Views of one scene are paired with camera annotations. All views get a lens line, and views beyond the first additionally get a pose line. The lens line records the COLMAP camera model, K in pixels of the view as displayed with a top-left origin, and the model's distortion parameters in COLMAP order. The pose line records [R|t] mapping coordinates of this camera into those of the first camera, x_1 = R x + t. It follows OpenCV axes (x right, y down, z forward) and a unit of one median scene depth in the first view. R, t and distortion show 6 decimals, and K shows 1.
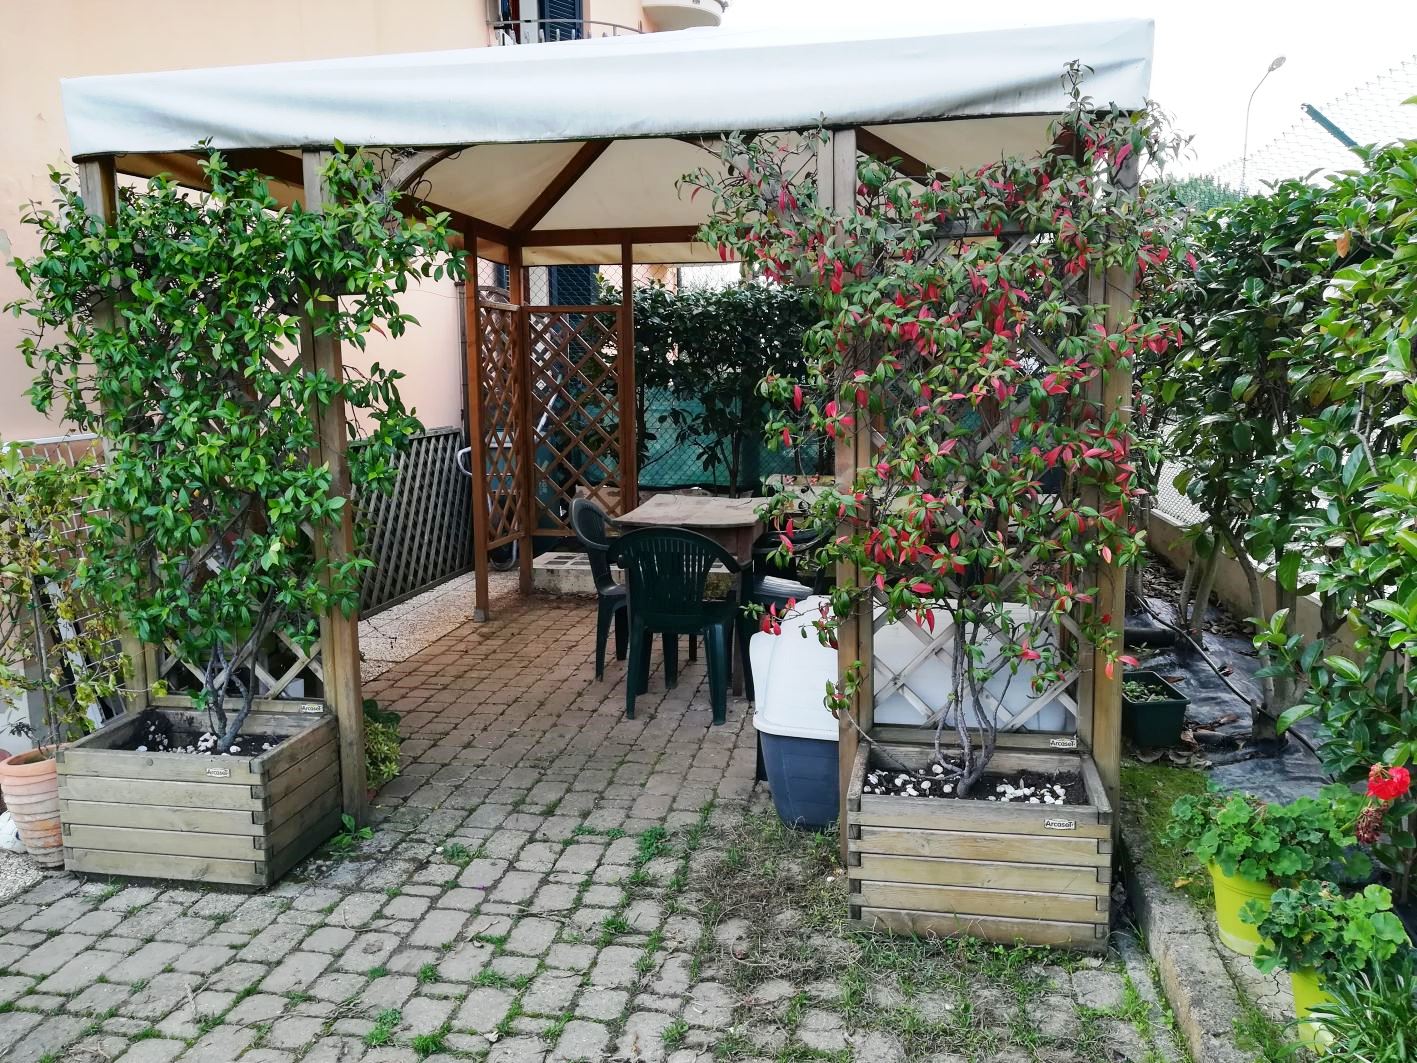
lens RADIAL K [[1095.6, 0, 708.6], [0, 1095.6, 524.1], [0, 0, 1]] dist [0.070604, -0.093045]
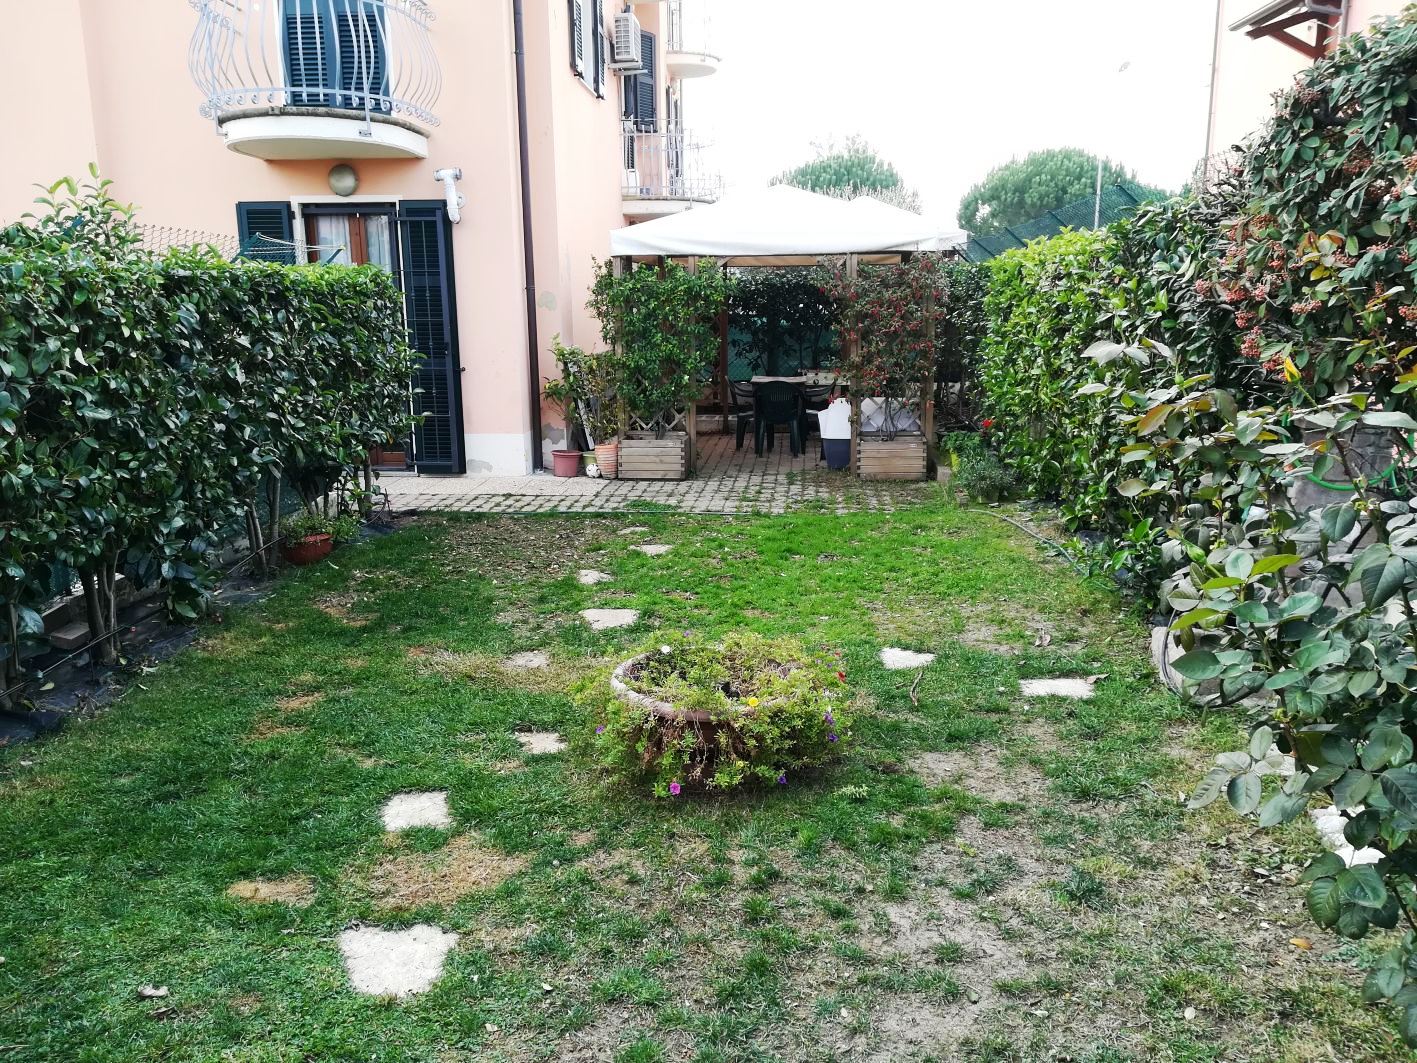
lens RADIAL K [[1095.6, 0, 706.8], [0, 1095.6, 537.6], [0, 0, 1]] dist [0.070604, -0.093045]
pose [[0.996801, -0.019119, 0.077600, -0.599180], [0.014669, 0.998237, 0.057511, 0.317429], [-0.078562, -0.056188, 0.995324, -2.365236]]
